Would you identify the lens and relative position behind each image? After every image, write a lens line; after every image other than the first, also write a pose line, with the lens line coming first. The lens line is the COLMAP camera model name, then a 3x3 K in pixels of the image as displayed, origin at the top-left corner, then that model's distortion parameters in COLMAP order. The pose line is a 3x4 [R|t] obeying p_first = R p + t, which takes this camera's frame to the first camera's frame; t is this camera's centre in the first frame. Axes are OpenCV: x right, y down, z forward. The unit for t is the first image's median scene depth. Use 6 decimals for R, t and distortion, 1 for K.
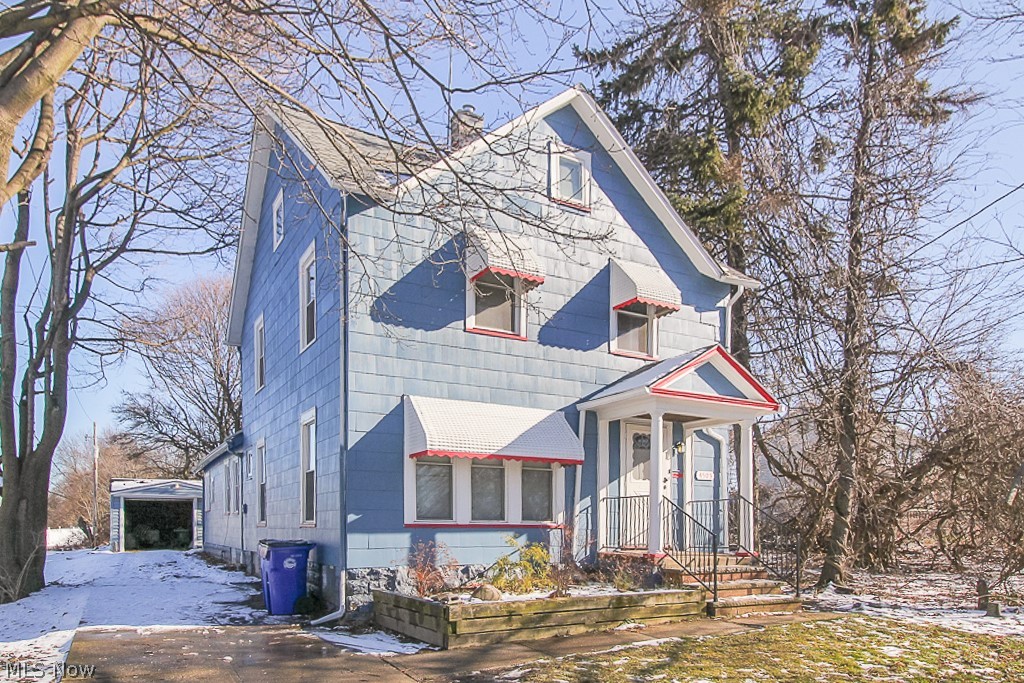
lens RADIAL K [[661.3, 0, 512.0], [0, 661.3, 341.5], [0, 0, 1]] dist [0.025359, 0.000202]
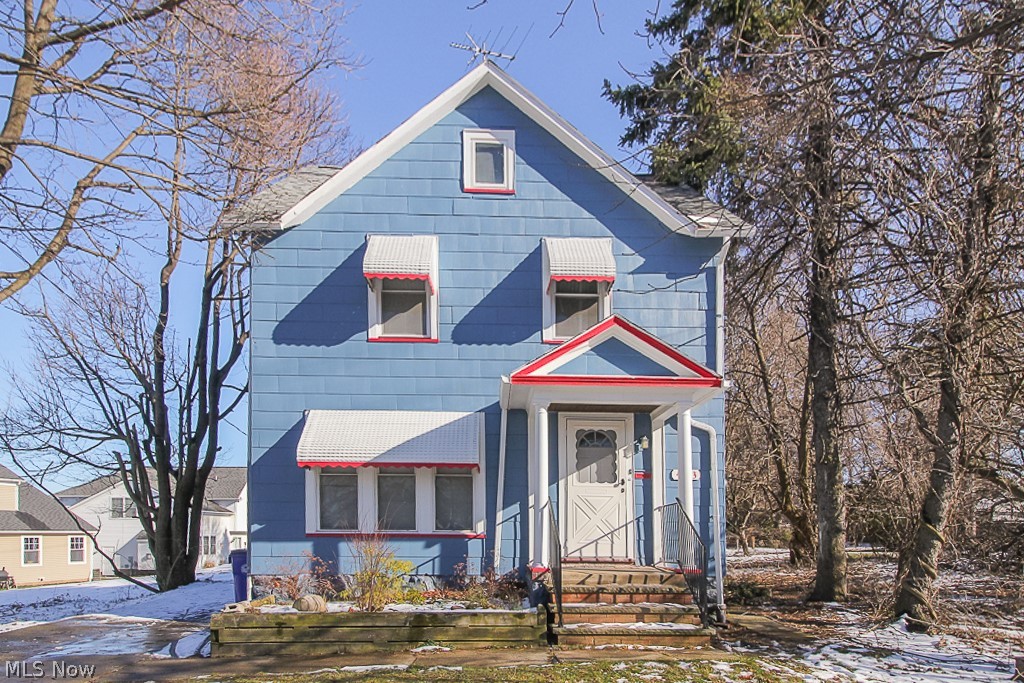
lens RADIAL K [[624.5, 0, 512.0], [0, 624.5, 362.8], [0, 0, 1]] dist [0.022571, -0.000241]
pose [[0.883618, -0.124019, -0.451486, 0.536134], [0.122889, 0.991906, -0.031957, 0.072294], [0.451795, -0.027244, 0.891706, 0.247139]]
